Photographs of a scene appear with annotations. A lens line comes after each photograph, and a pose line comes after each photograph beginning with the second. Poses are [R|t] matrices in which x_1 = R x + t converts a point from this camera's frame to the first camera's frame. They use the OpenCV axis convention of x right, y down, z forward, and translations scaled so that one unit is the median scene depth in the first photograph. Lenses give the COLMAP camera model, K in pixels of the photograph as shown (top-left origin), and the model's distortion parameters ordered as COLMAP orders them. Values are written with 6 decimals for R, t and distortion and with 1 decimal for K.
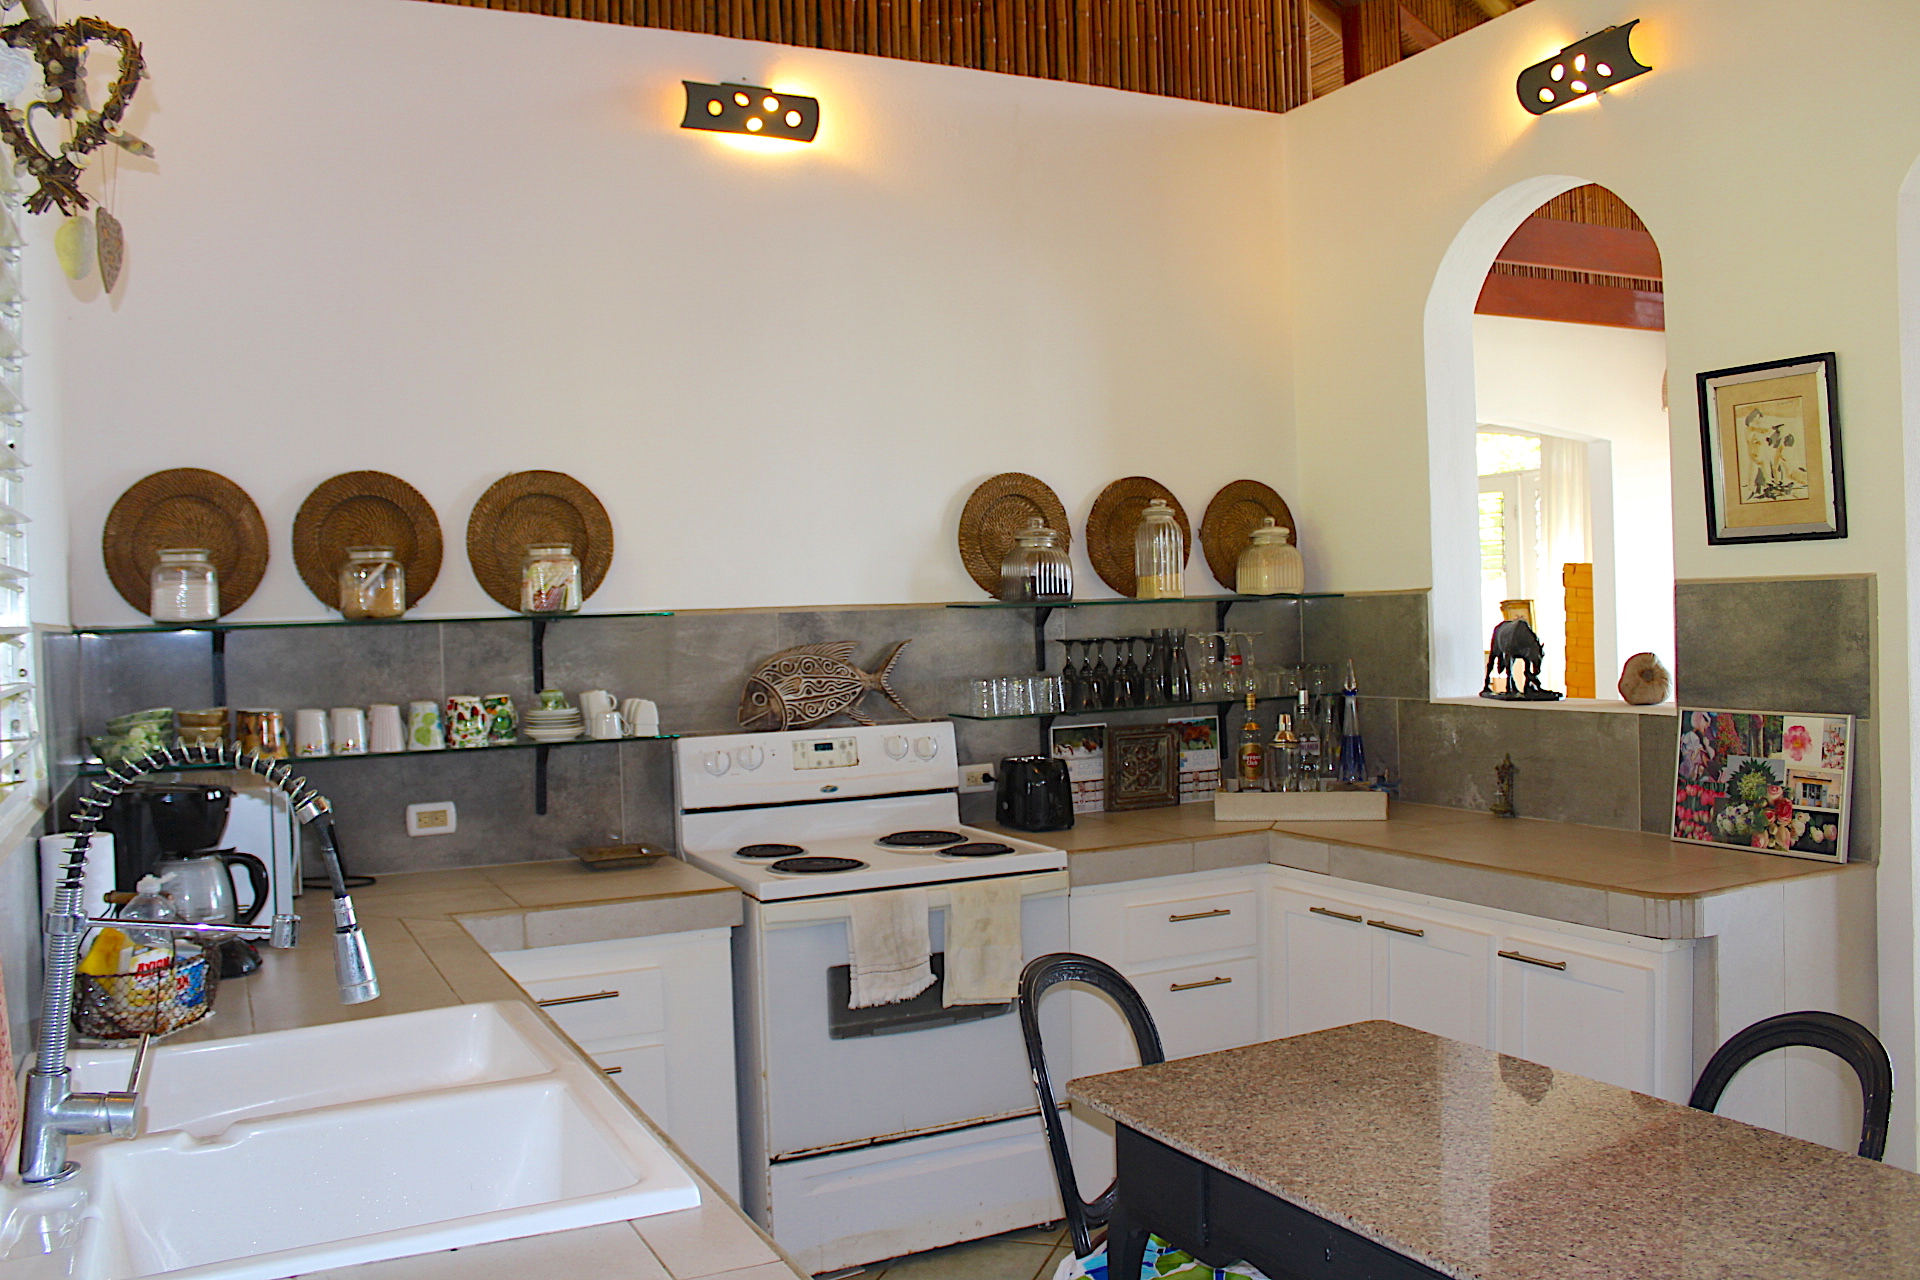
lens RADIAL K [[1592.1, 0, 948.7], [0, 1592.1, 627.3], [0, 0, 1]] dist [-0.166867, 0.148772]
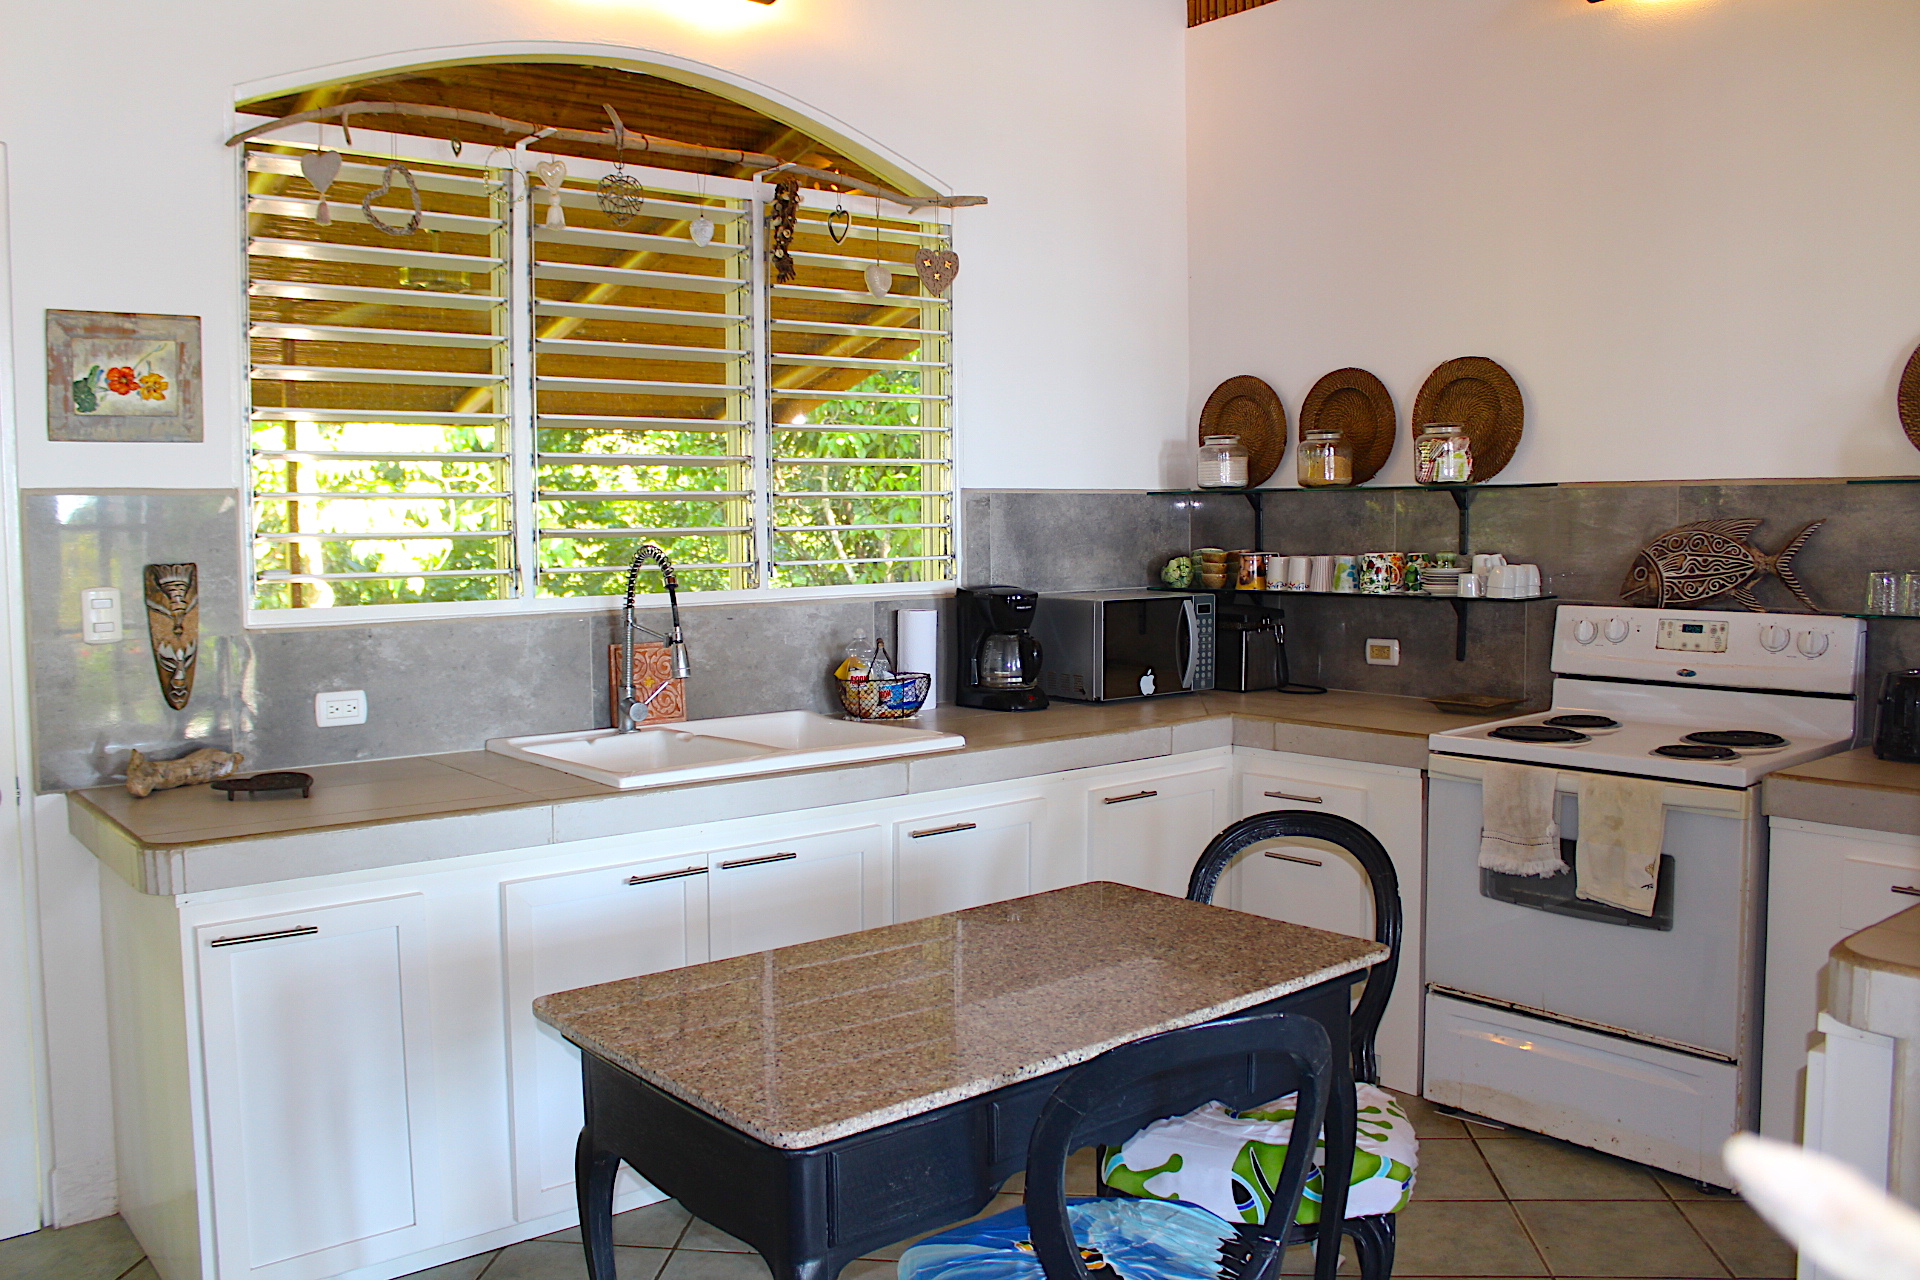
lens RADIAL K [[1592.1, 0, 948.7], [0, 1592.1, 627.3], [0, 0, 1]] dist [-0.166867, 0.148772]
pose [[0.225066, 0.095672, -0.969635, 0.767655], [-0.004198, 0.995254, 0.097226, -0.014312], [0.974334, -0.017812, 0.224400, 0.388585]]
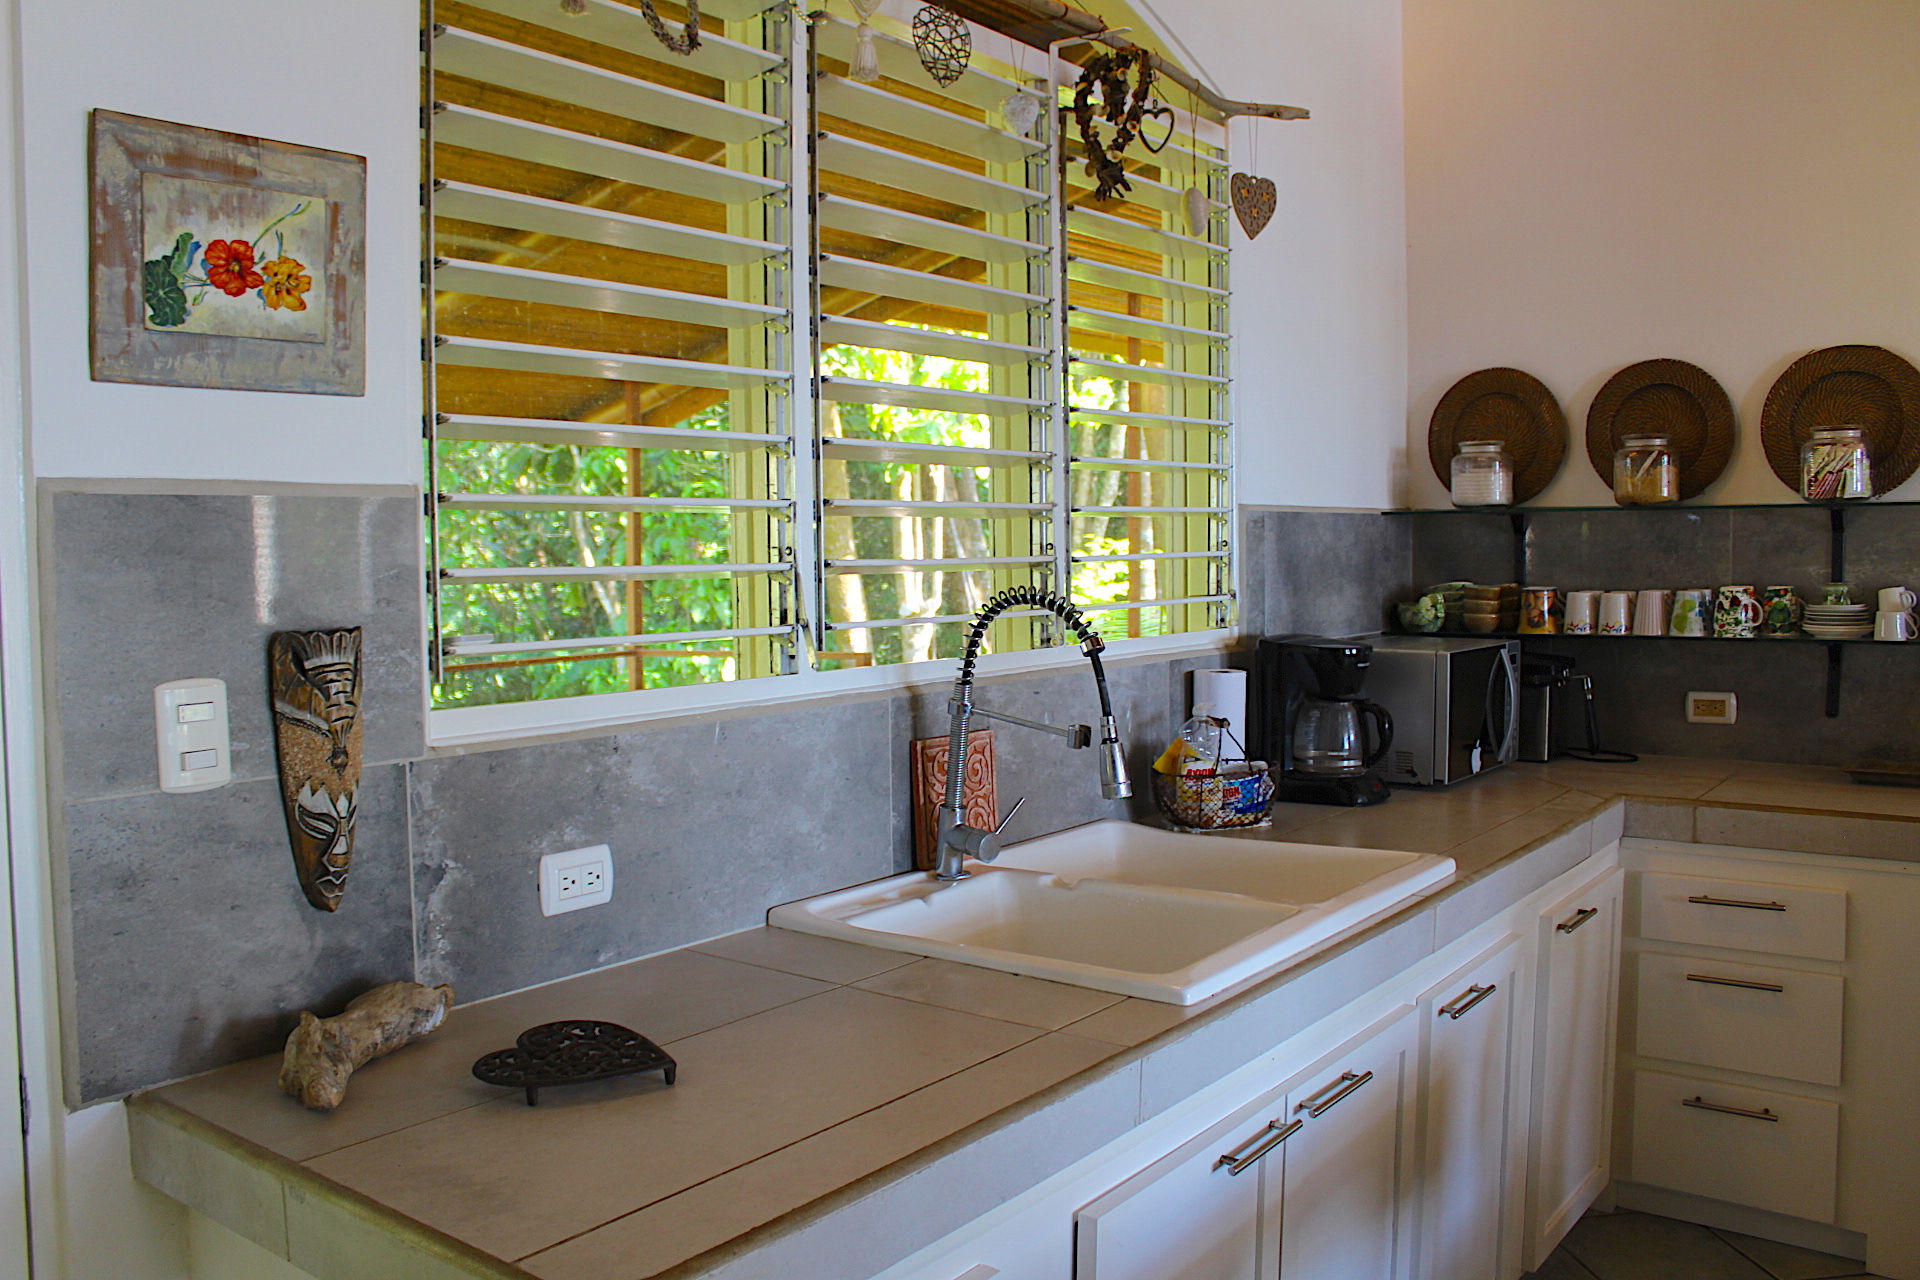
lens RADIAL K [[1592.1, 0, 948.7], [0, 1592.1, 627.3], [0, 0, 1]] dist [-0.166867, 0.148772]
pose [[0.441909, 0.072914, -0.894092, 0.322239], [-0.007298, 0.996950, 0.077695, -0.001028], [0.897030, -0.027809, 0.441093, 0.131165]]
